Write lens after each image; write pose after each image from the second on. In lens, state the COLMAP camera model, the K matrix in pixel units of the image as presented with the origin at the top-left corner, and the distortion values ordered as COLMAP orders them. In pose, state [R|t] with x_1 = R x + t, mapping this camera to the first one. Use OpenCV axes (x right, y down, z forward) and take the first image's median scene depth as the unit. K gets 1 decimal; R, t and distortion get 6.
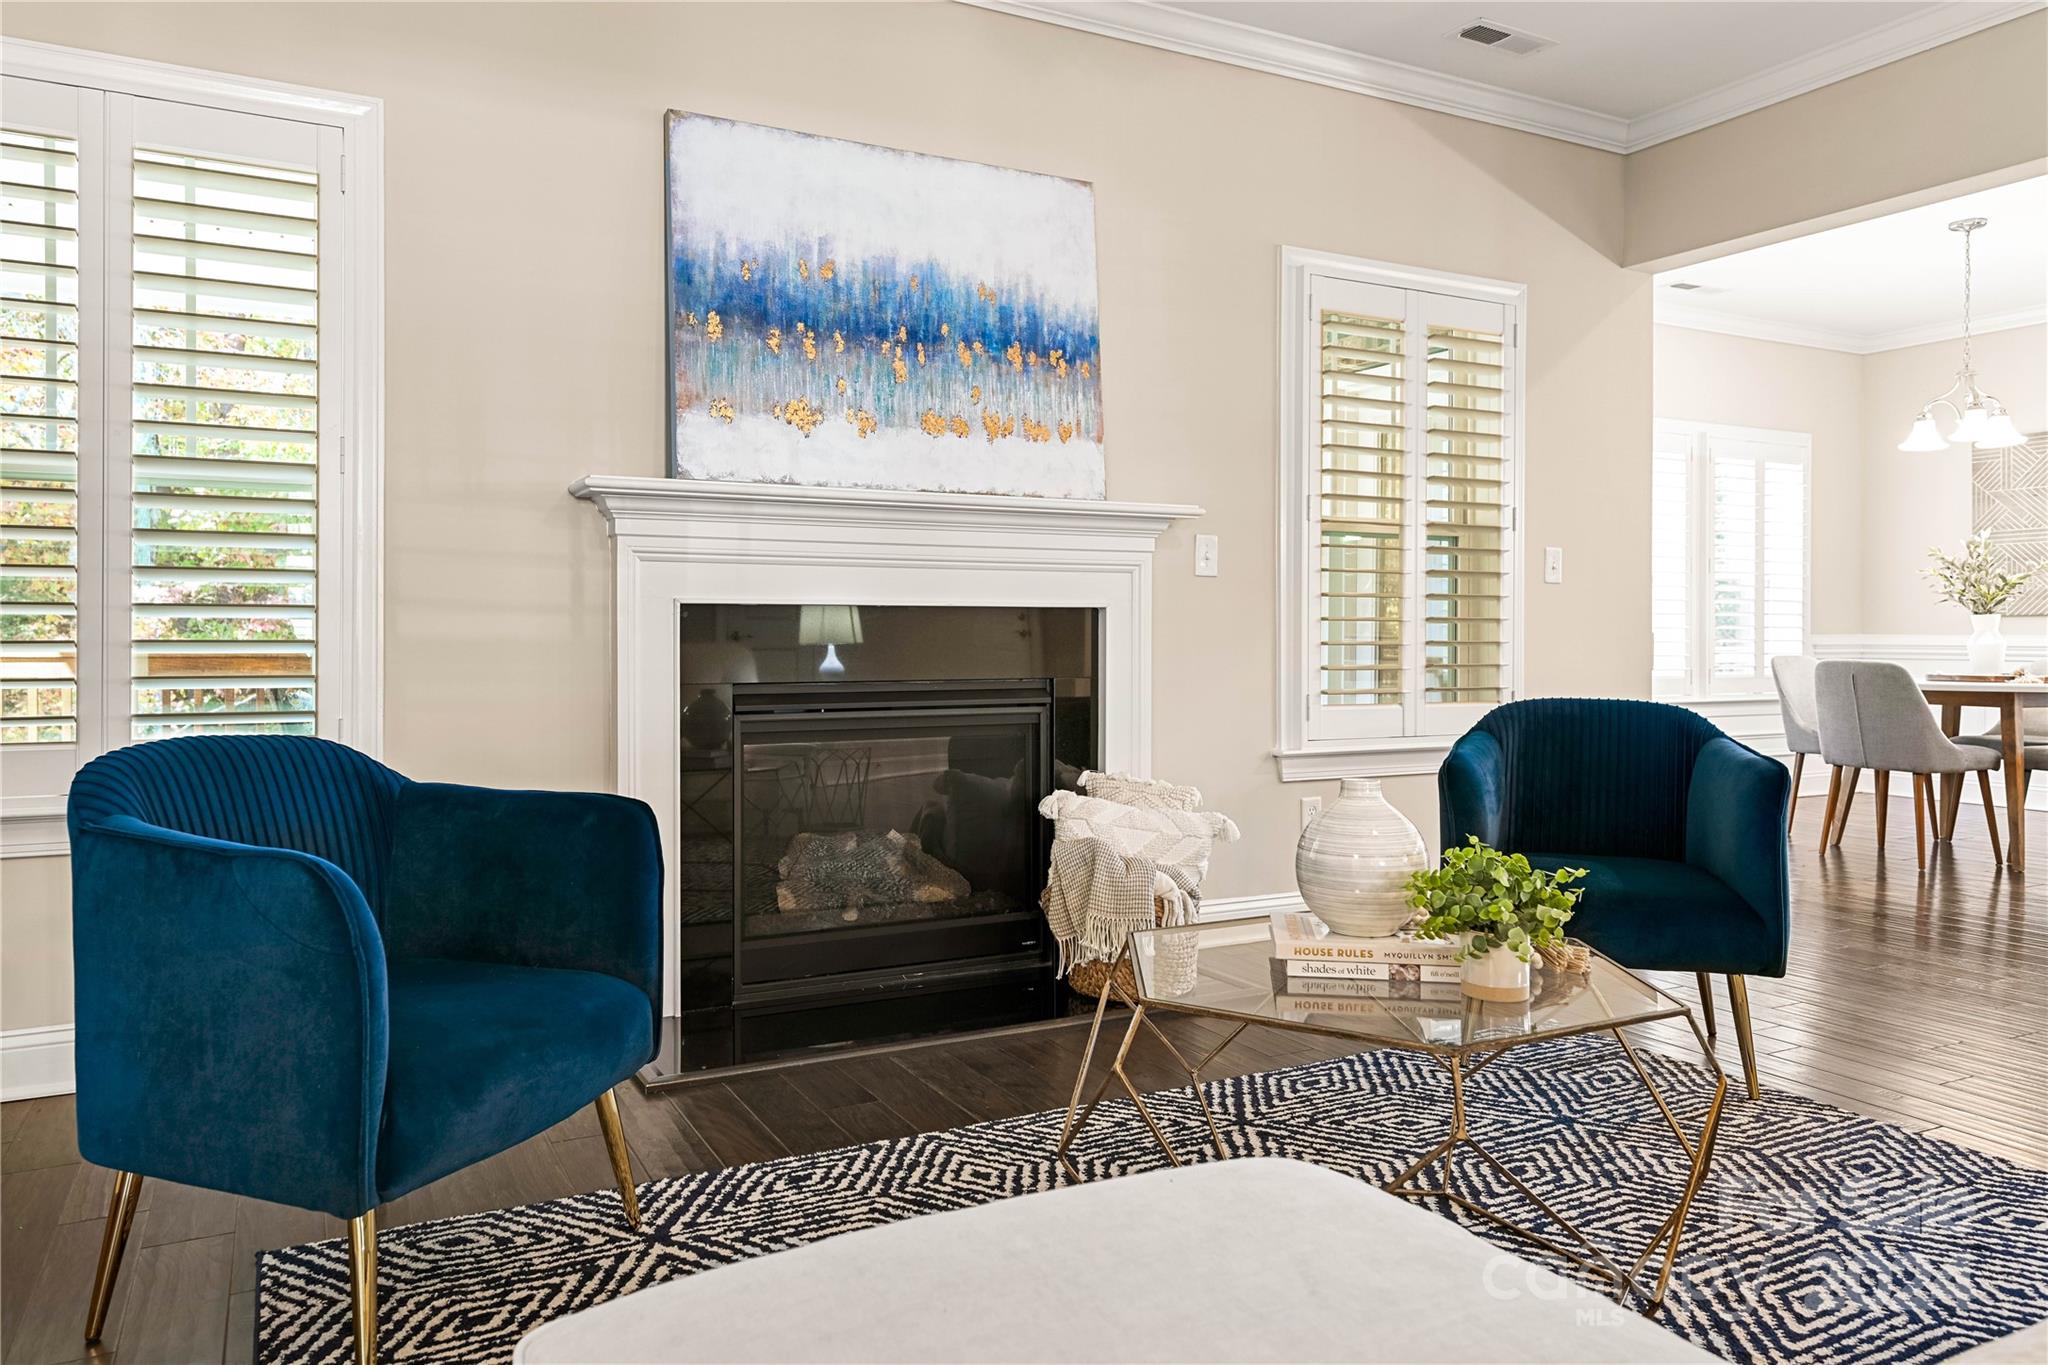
lens RADIAL K [[1352.2, 0, 966.3], [0, 1352.2, 630.9], [0, 0, 1]] dist [0.005656, 0.000260]
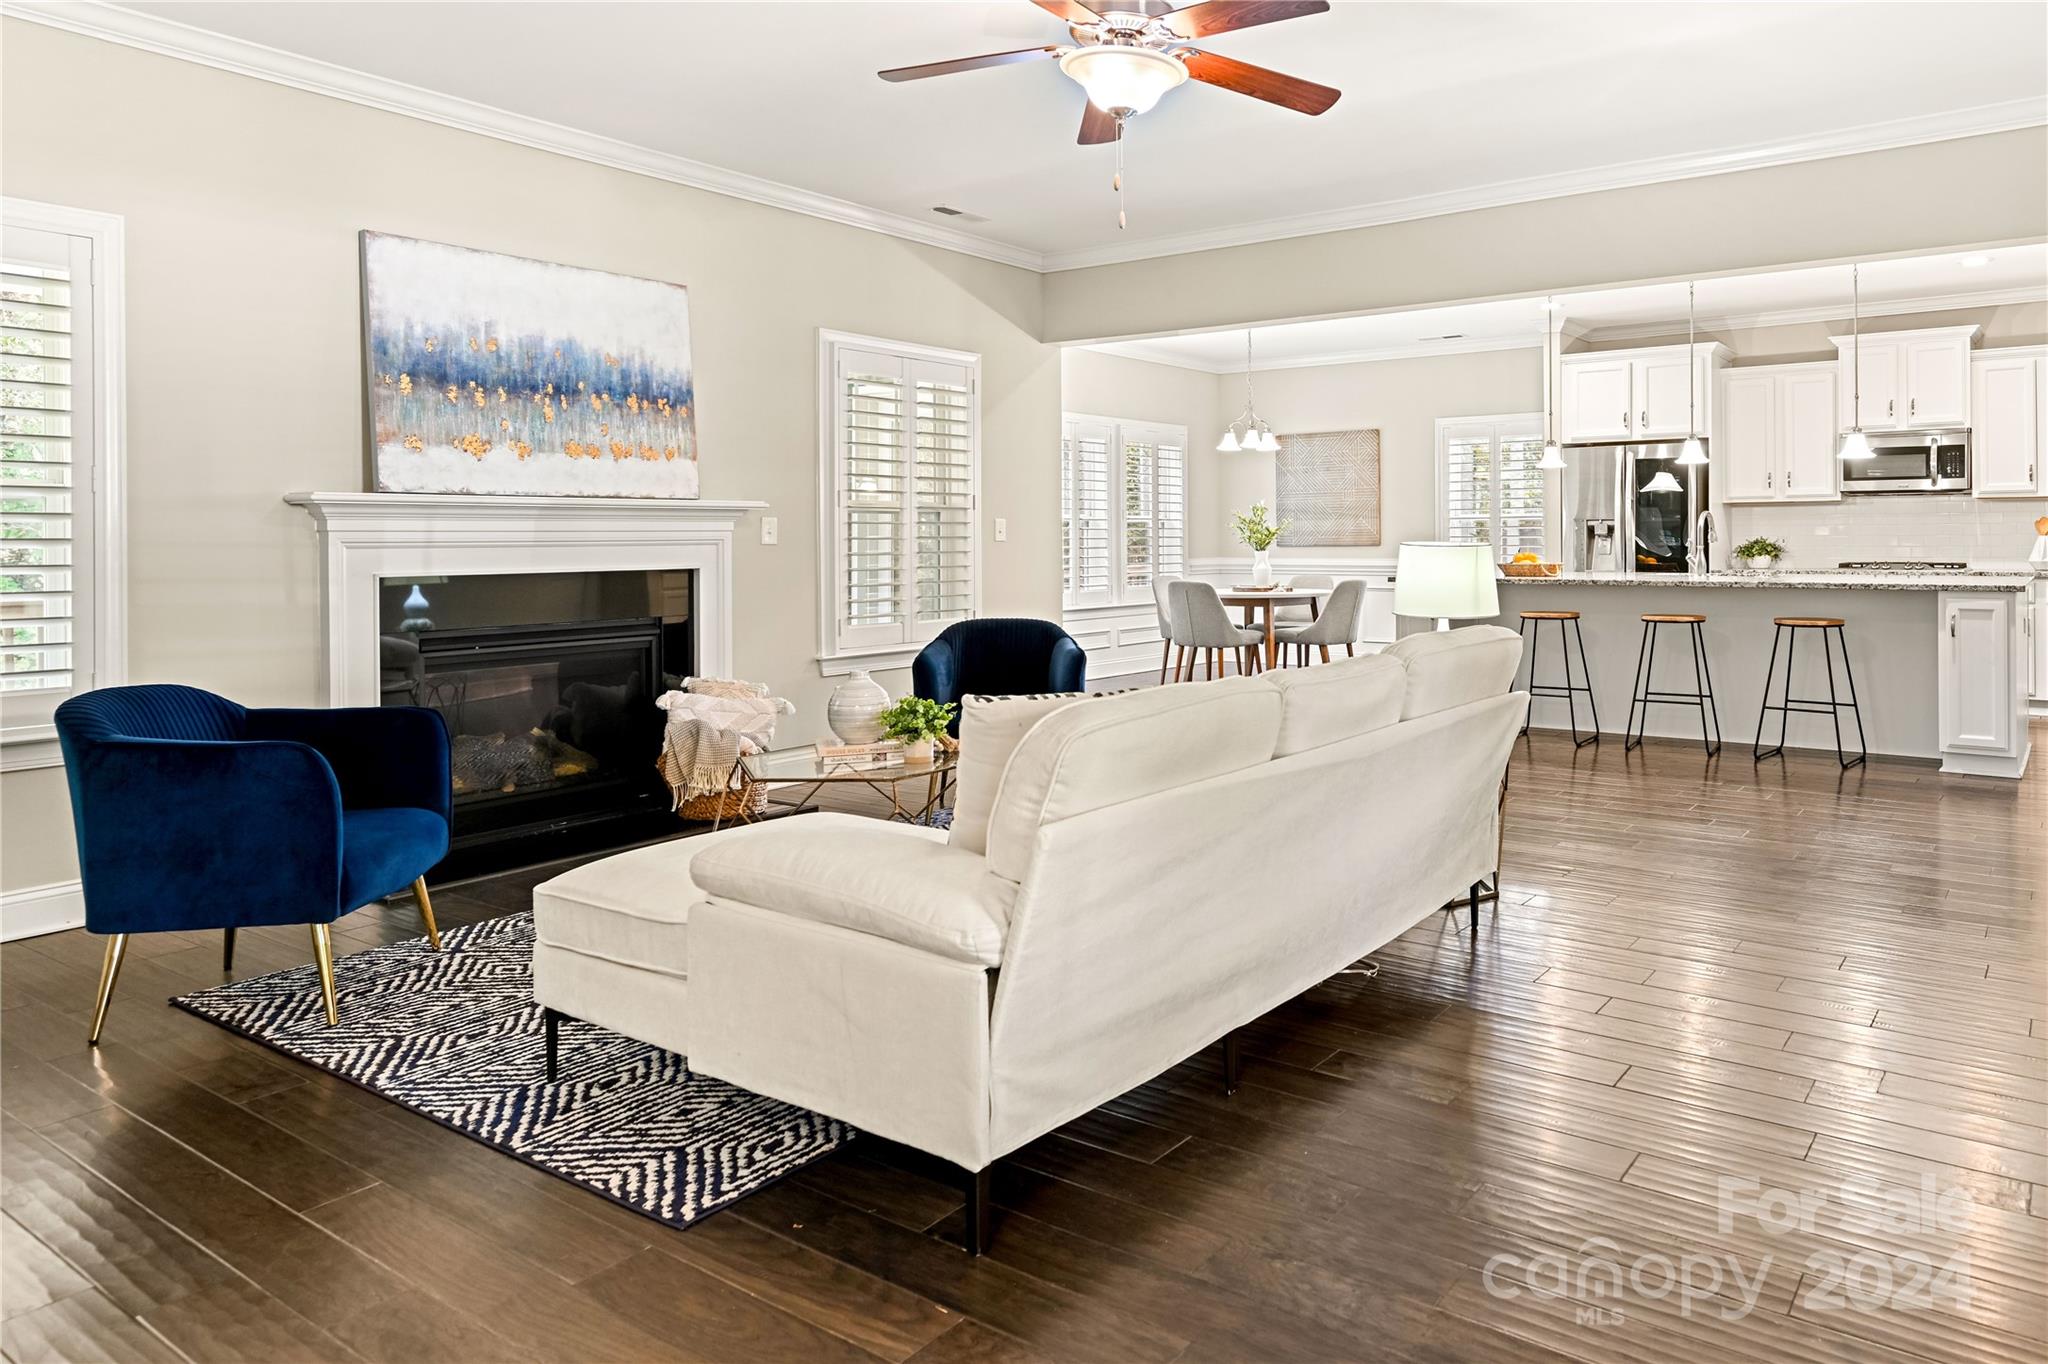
lens RADIAL K [[1280.6, 0, 1229.8], [0, 1280.6, 533.5], [0, 0, 1]] dist [0.032272, -0.004522]
pose [[0.870339, -0.006526, 0.492410, -0.103614], [0.008241, 0.999965, -0.001314, -0.057556], [-0.492384, 0.005201, 0.870363, -0.633895]]
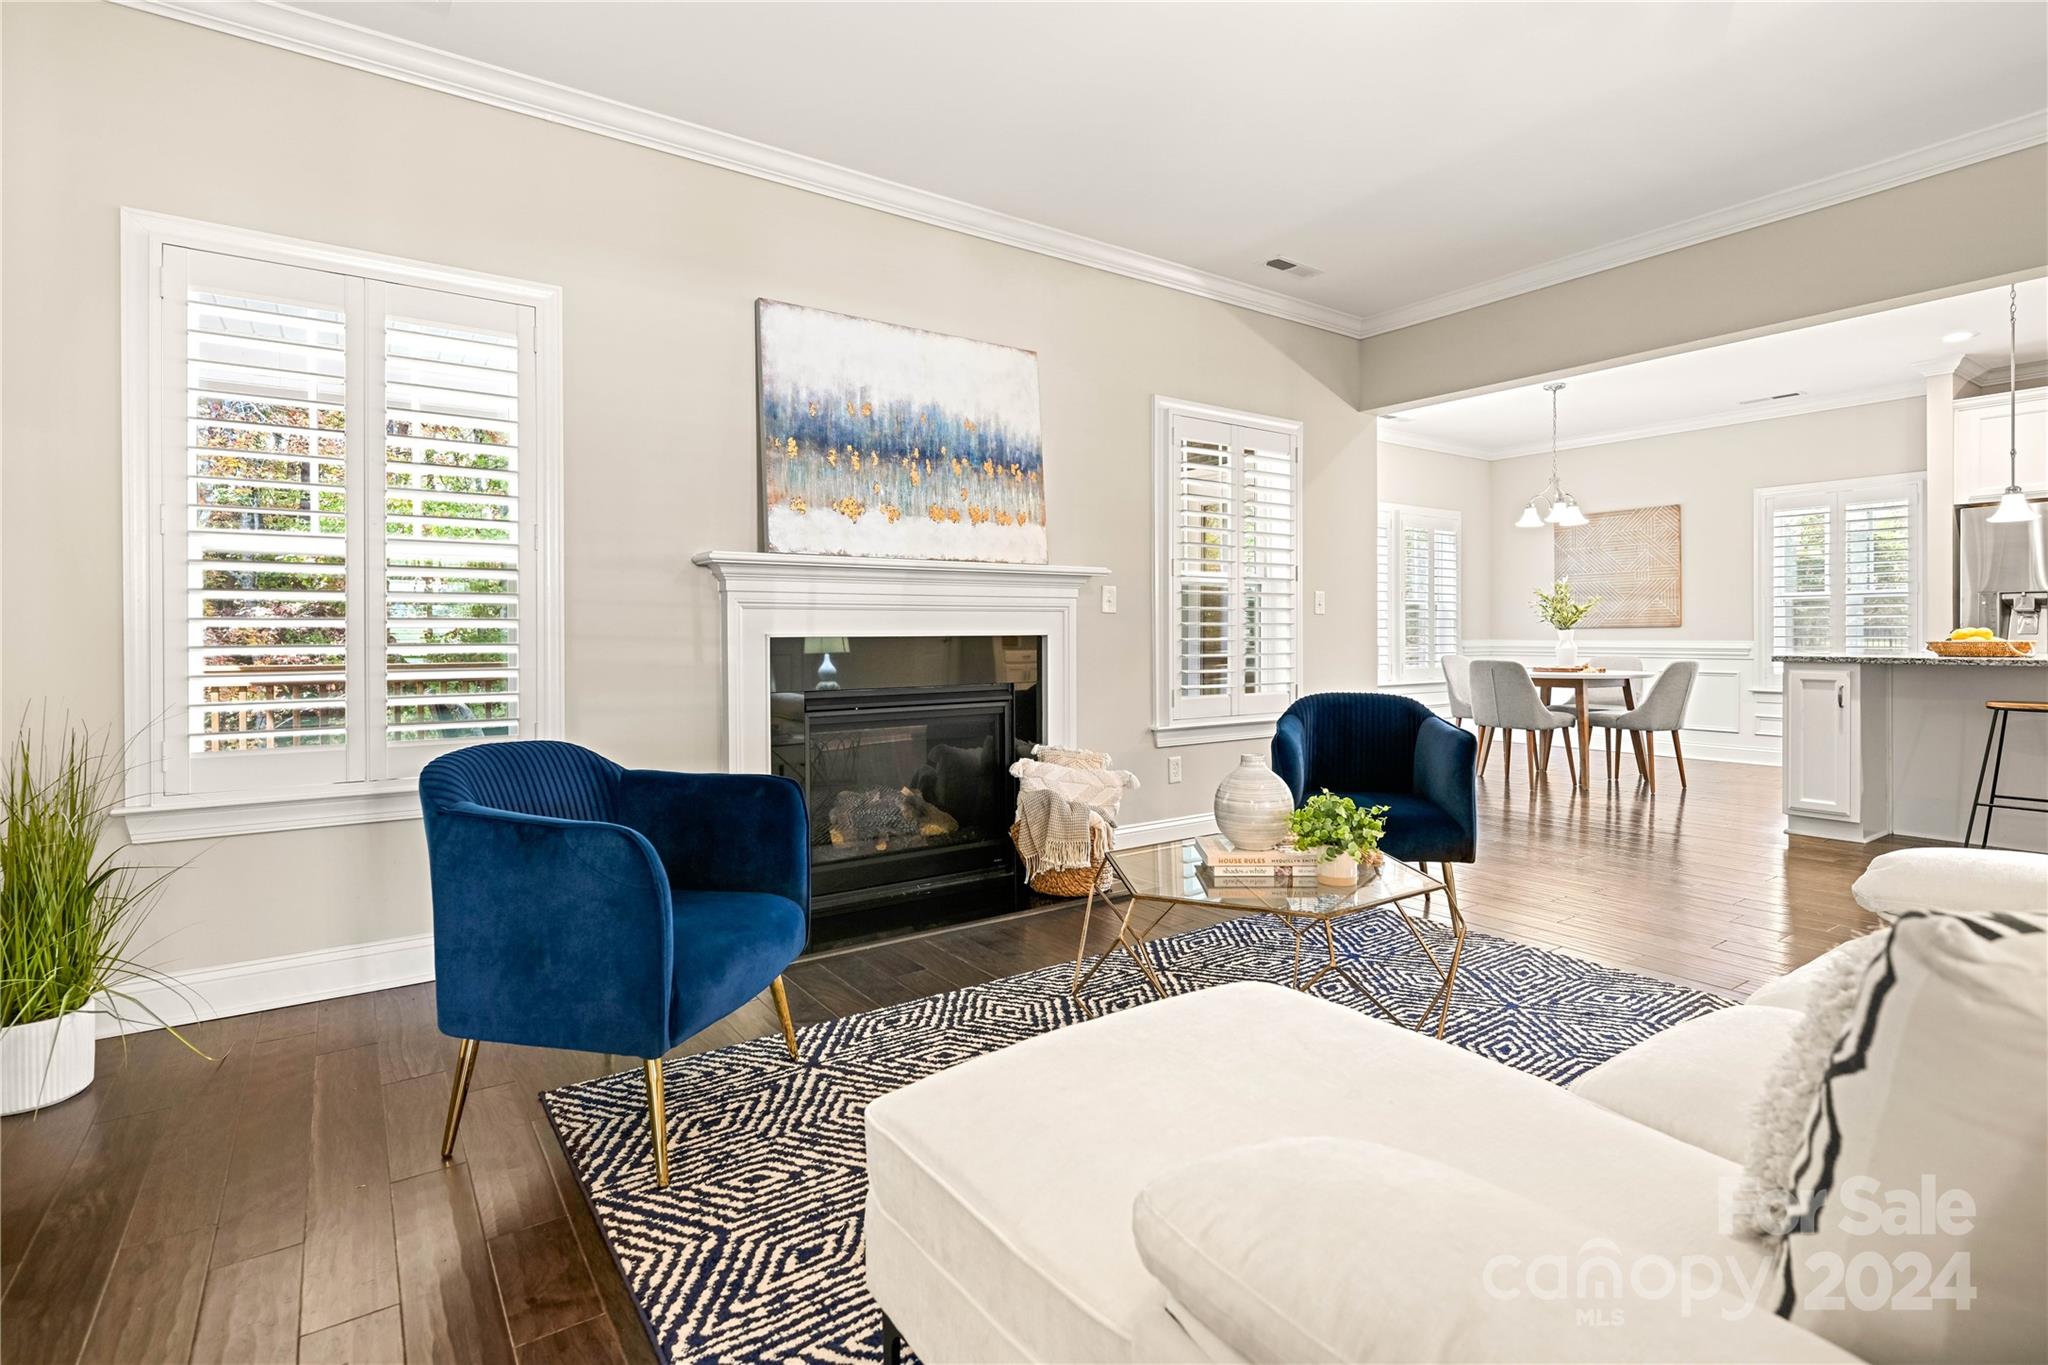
lens RADIAL K [[972.5, 0, 1026.1], [0, 972.5, 634.9], [0, 0, 1]] dist [-0.002598, -0.000068]
pose [[0.988798, -0.006233, 0.149129, -0.094671], [0.005767, 0.999977, 0.003558, -0.025289], [-0.149147, -0.002658, 0.988811, -0.076676]]
